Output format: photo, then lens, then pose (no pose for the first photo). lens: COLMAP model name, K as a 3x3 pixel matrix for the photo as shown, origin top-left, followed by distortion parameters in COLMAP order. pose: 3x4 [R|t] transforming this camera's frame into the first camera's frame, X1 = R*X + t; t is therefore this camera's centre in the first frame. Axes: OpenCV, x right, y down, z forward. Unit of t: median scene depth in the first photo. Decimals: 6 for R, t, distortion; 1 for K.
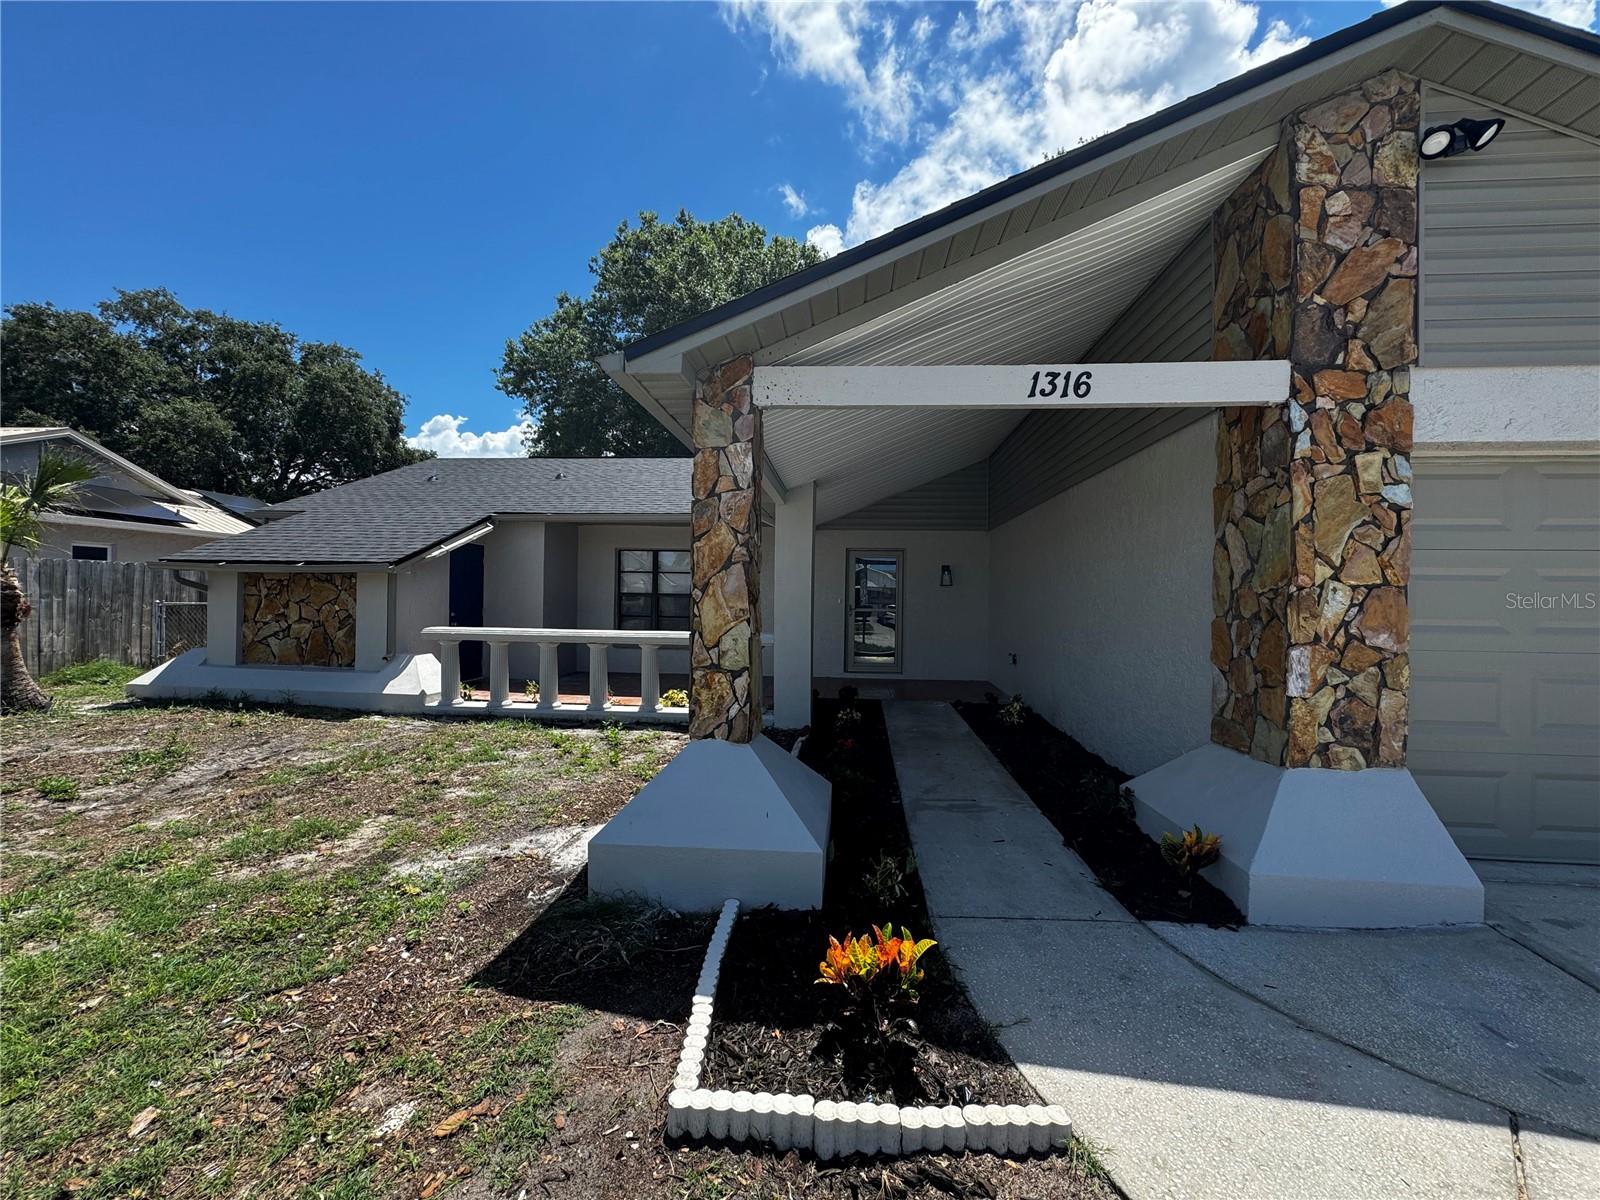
lens RADIAL K [[636.7, 0, 798.2], [0, 636.7, 599.9], [0, 0, 1]] dist [-0.002561, -0.000378]
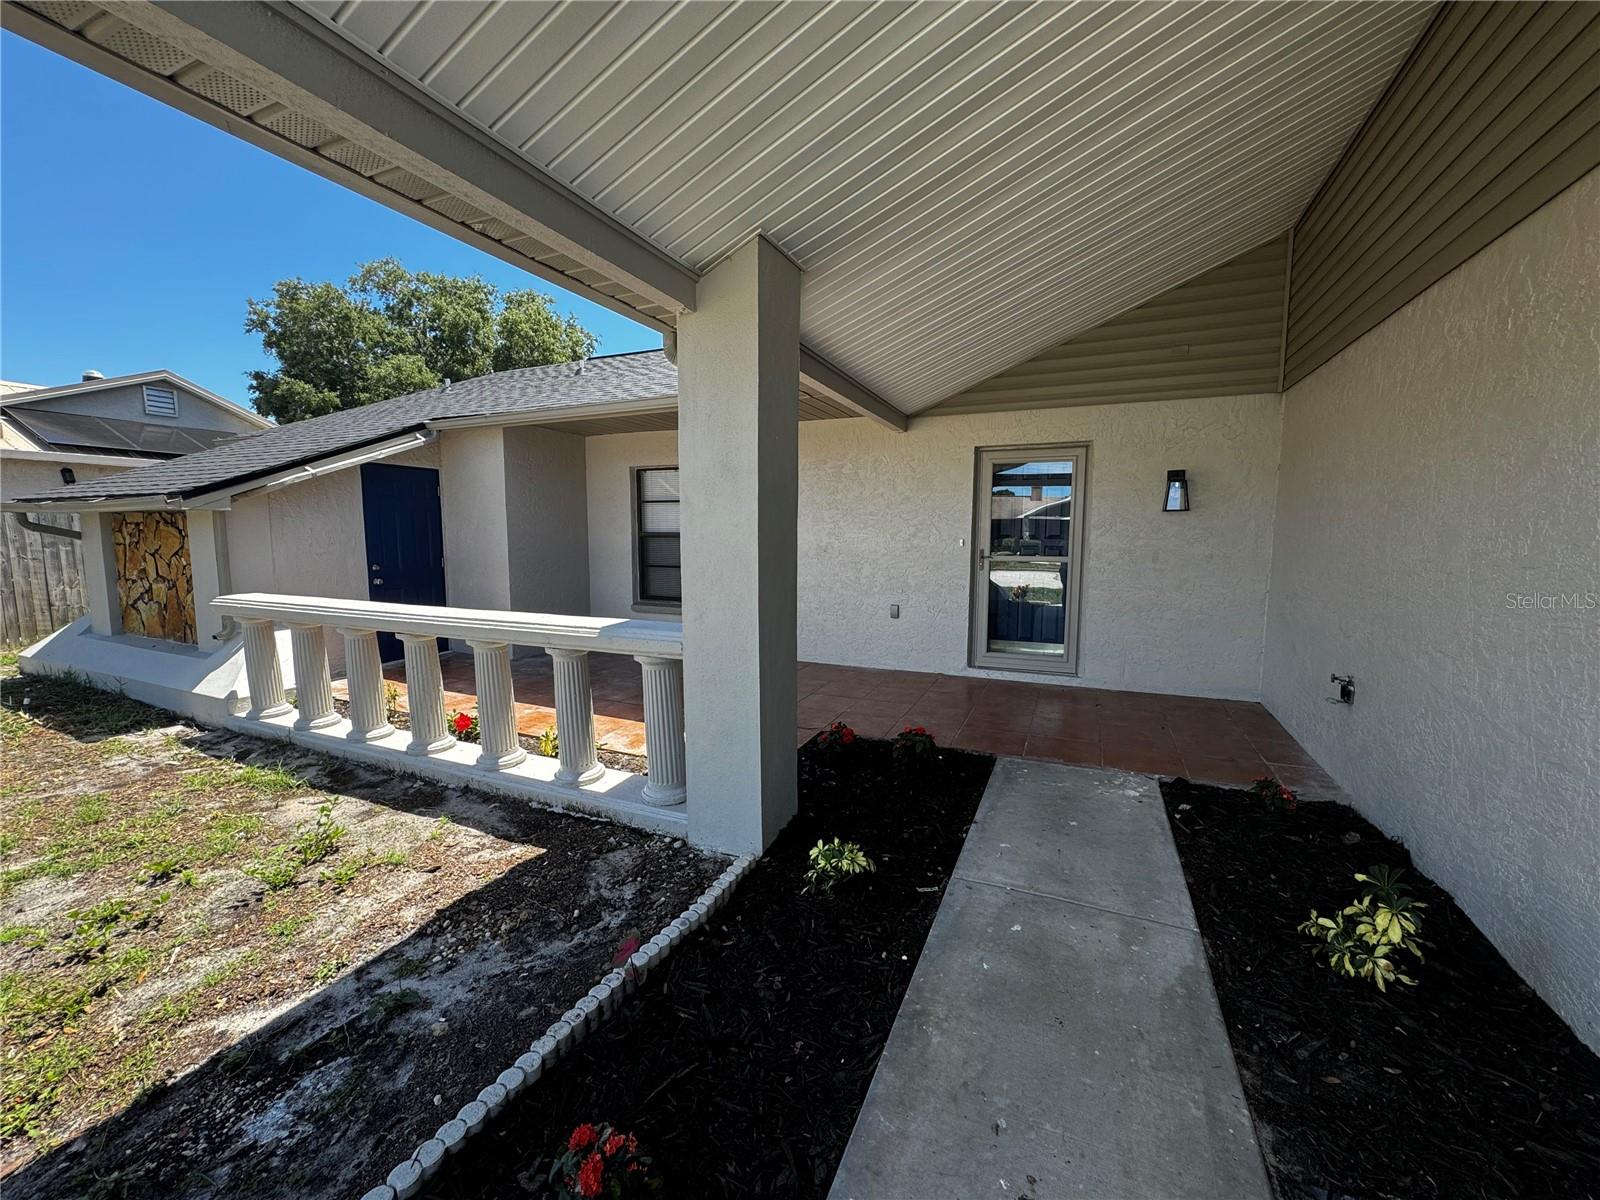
lens RADIAL K [[636.7, 0, 798.2], [0, 636.7, 599.9], [0, 0, 1]] dist [-0.002561, -0.000378]
pose [[0.943267, 0.023399, -0.331210, 0.124518], [0.010638, 0.994872, 0.100583, -0.007215], [0.331865, -0.098400, 0.938181, 0.446148]]
